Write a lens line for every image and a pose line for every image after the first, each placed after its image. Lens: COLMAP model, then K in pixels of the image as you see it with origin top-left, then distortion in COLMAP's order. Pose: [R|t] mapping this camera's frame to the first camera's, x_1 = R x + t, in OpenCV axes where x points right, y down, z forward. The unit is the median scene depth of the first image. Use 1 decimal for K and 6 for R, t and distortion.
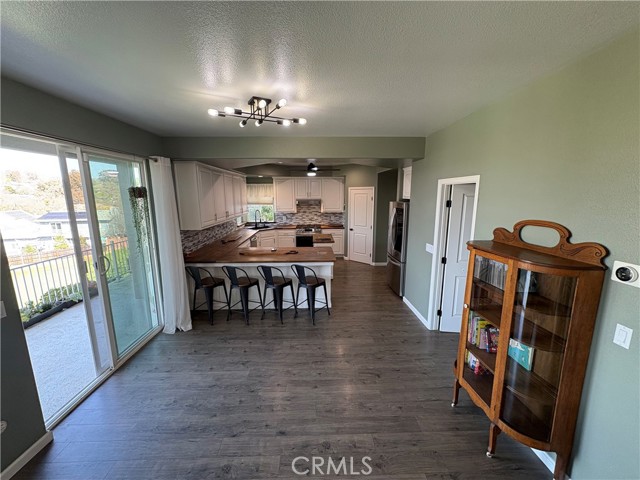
lens RADIAL K [[256.8, 0, 322.6], [0, 256.8, 243.2], [0, 0, 1]] dist [-0.000345, 0.000630]
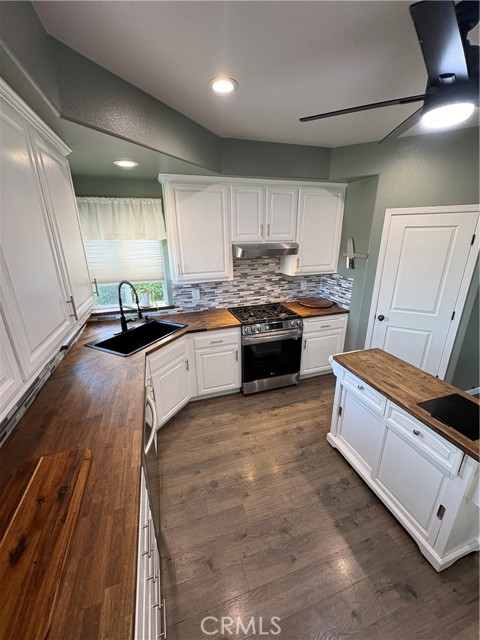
lens RADIAL K [[256.8, 0, 234.4], [0, 256.8, 317.8], [0, 0, 1]] dist [-0.000345, 0.000630]
pose [[0.963408, -0.094429, 0.250856, -0.202412], [0.060387, 0.988294, 0.140104, -0.118195], [-0.261149, -0.119829, 0.957832, 0.634948]]
